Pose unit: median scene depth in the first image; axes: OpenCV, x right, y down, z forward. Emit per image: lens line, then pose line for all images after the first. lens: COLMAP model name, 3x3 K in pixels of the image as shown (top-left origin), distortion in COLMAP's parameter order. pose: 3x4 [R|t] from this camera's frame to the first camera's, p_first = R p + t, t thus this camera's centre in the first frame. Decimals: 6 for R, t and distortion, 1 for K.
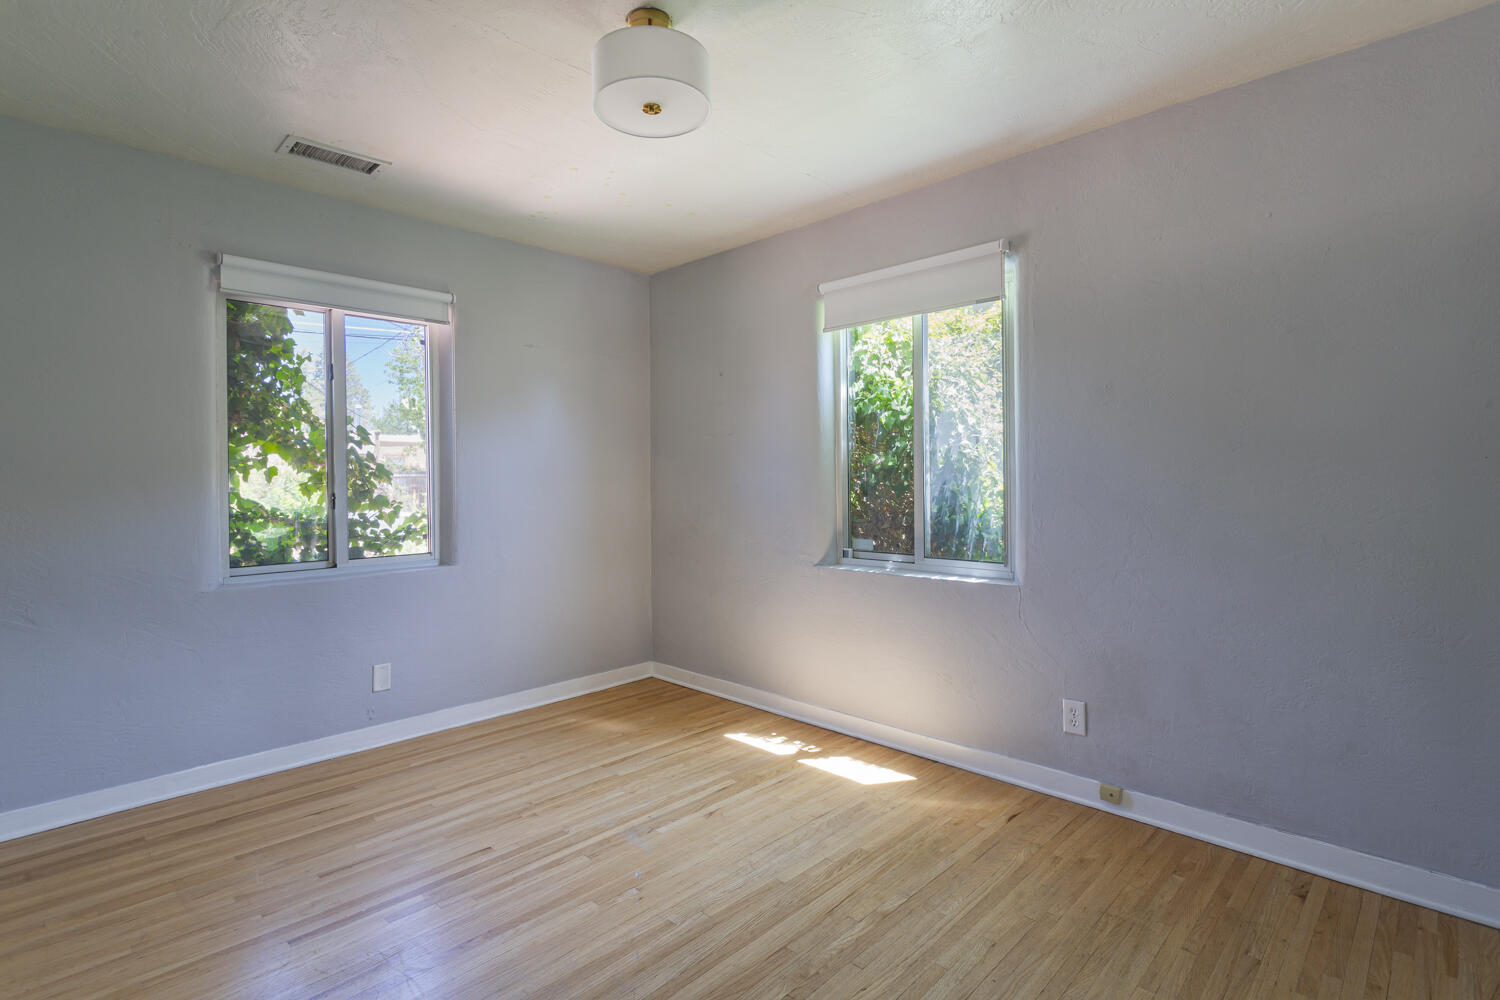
lens RADIAL K [[726.4, 0, 745.4], [0, 726.4, 495.4], [0, 0, 1]] dist [0.004187, 0.000098]
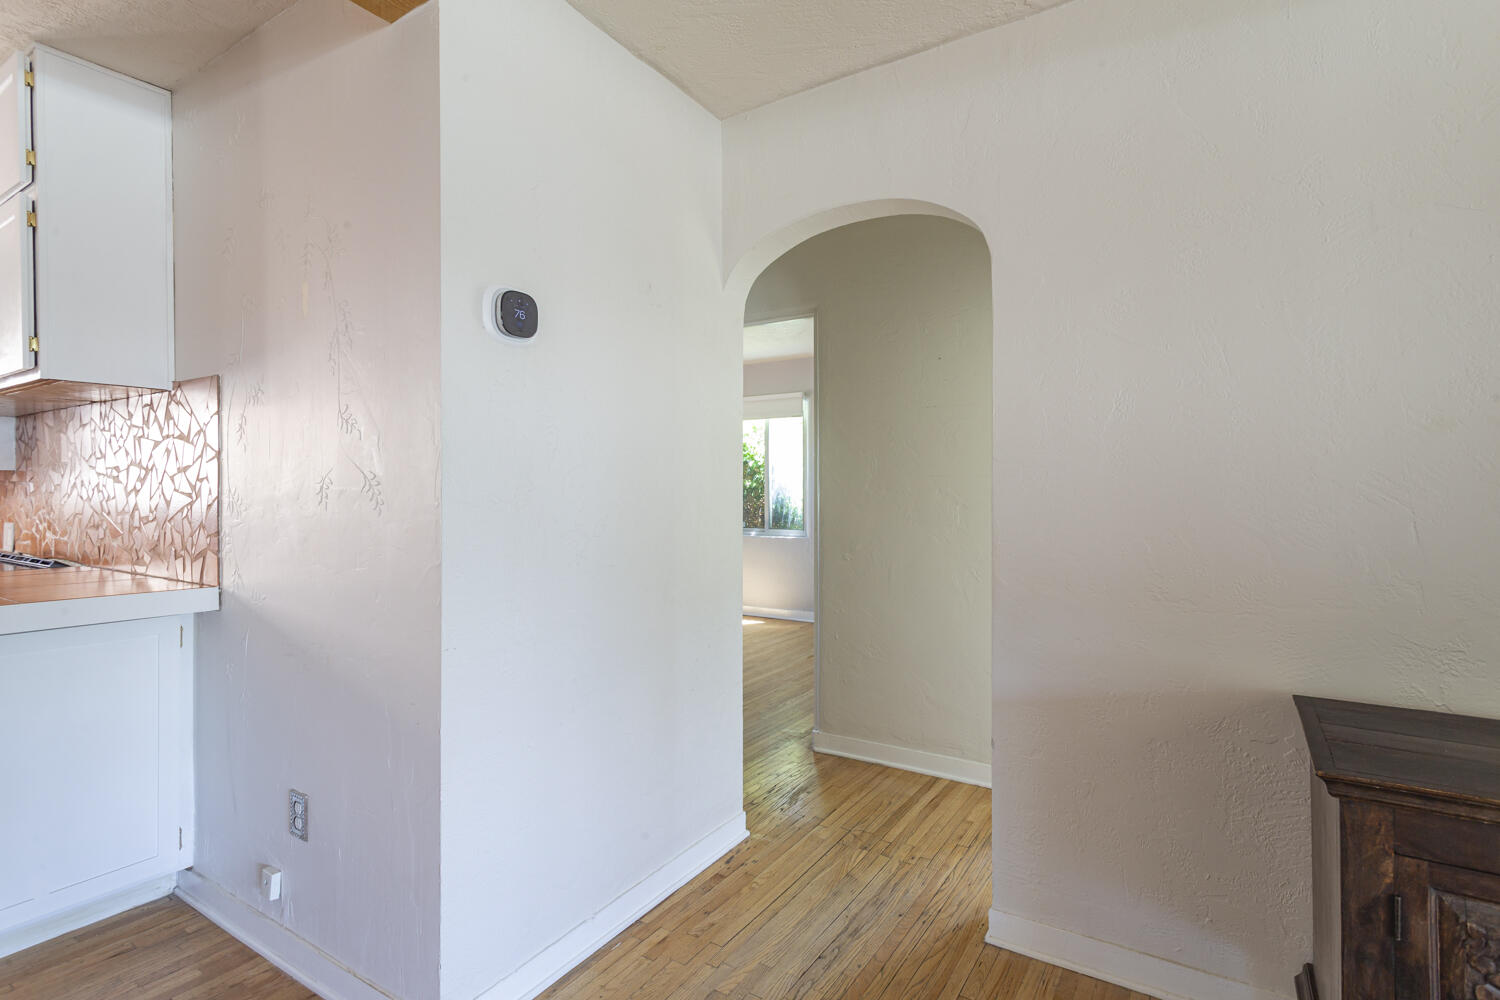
lens RADIAL K [[726.4, 0, 749.7], [0, 726.4, 498.8], [0, 0, 1]] dist [0.004187, 0.000098]
pose [[0.975024, 0.009268, 0.221906, -0.296748], [-0.006044, 0.999866, -0.015206, 0.029166], [-0.222017, 0.013485, 0.974949, -1.117183]]
